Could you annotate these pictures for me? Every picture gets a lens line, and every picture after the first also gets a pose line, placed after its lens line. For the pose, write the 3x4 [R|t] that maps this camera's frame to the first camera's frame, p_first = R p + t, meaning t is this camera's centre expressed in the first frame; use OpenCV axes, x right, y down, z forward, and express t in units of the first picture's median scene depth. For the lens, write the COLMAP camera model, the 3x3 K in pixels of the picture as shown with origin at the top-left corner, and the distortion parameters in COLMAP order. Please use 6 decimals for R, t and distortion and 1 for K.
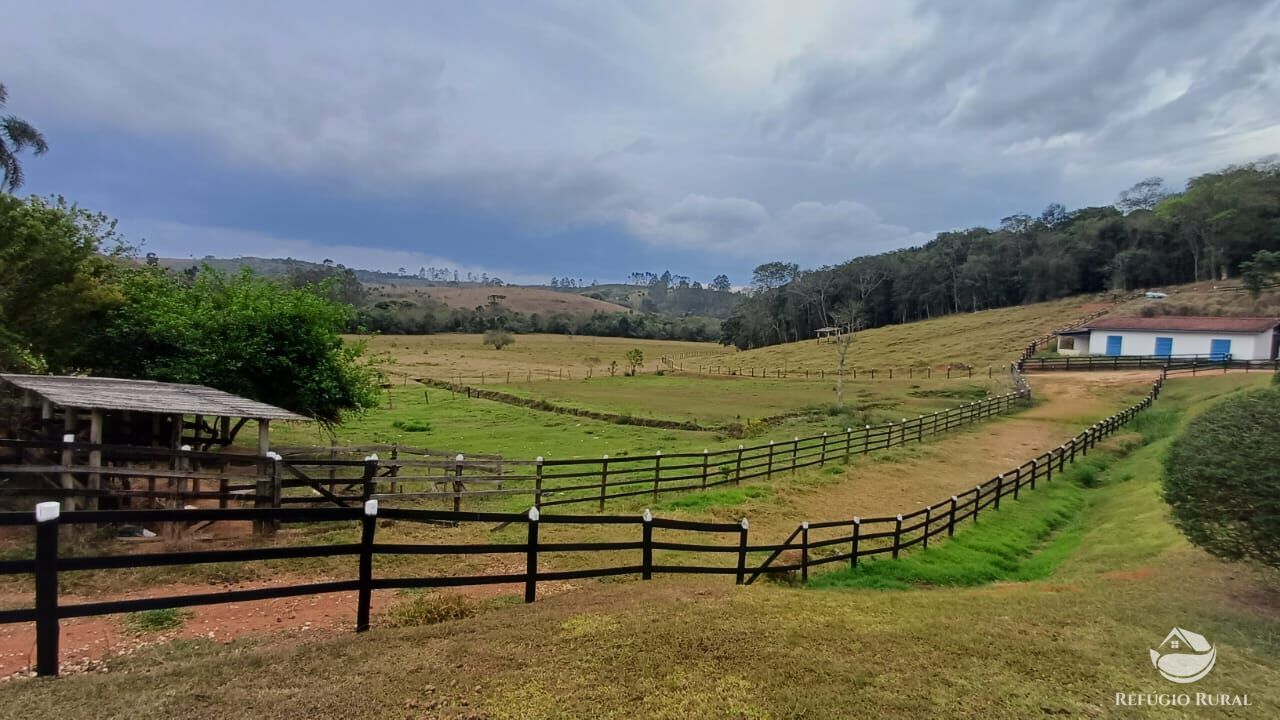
lens RADIAL K [[593.1, 0, 663.9], [0, 593.1, 358.5], [0, 0, 1]] dist [0.000577, 0.015819]
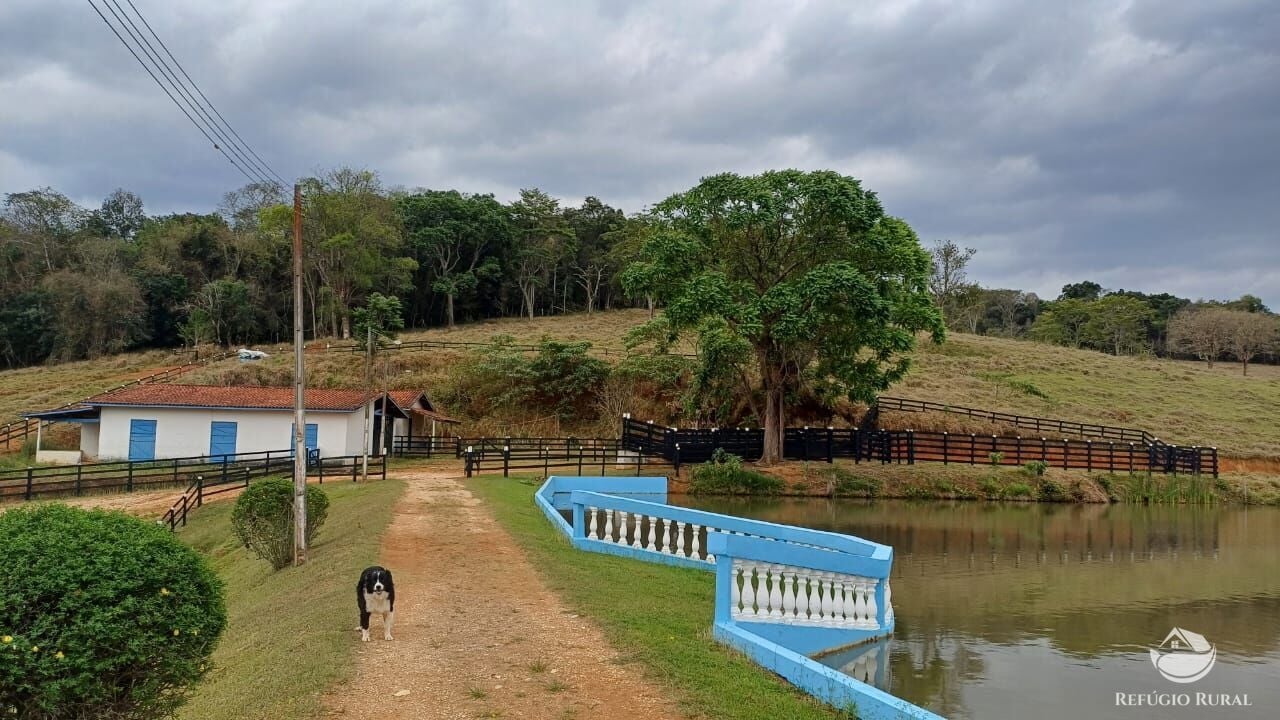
lens RADIAL K [[946.1, 0, 640.0], [0, 946.1, 360.0], [0, 0, 1]] dist [0.104221, -0.087035]
pose [[0.537865, 0.051307, 0.841468, 0.193110], [0.045181, 0.994957, -0.089546, 0.001967], [-0.841819, 0.086182, 0.532835, 0.144113]]
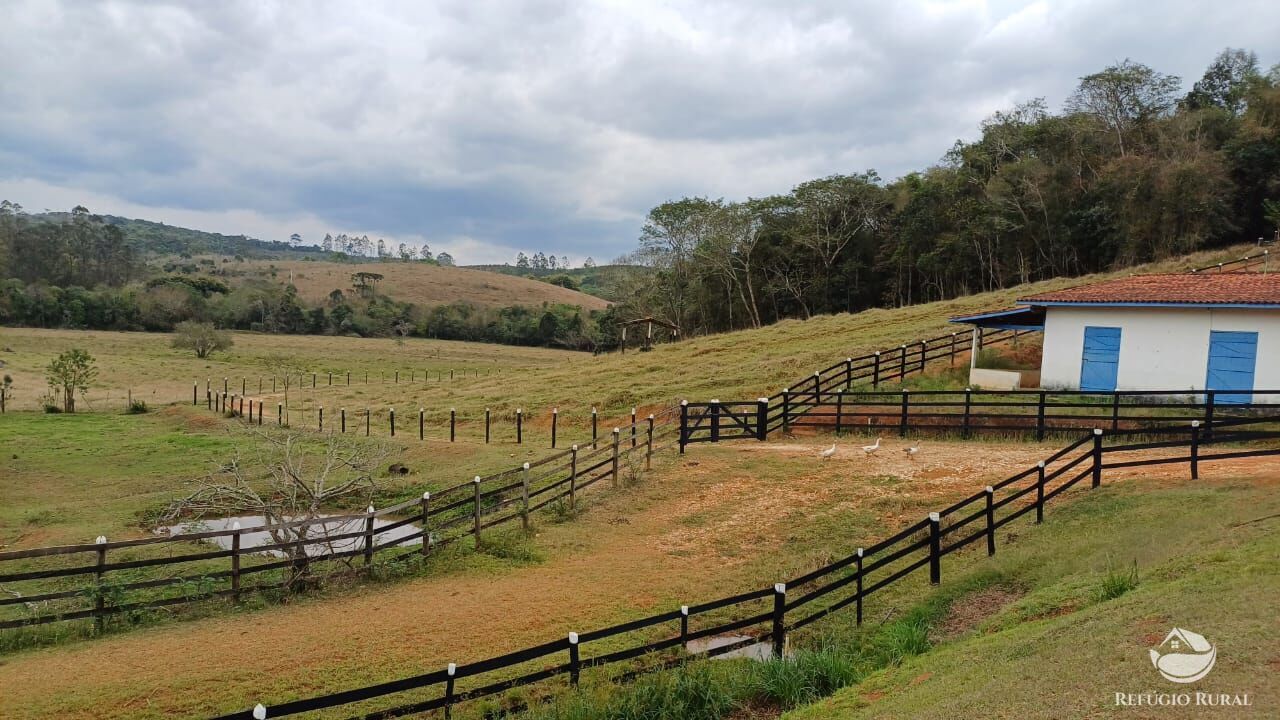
lens RADIAL K [[946.1, 0, 640.0], [0, 946.1, 360.0], [0, 0, 1]] dist [0.104221, -0.087035]
pose [[0.995277, 0.024872, -0.093836, 0.361885], [-0.027602, 0.999230, -0.027903, -0.000197], [0.093069, 0.030361, 0.995197, 0.309594]]
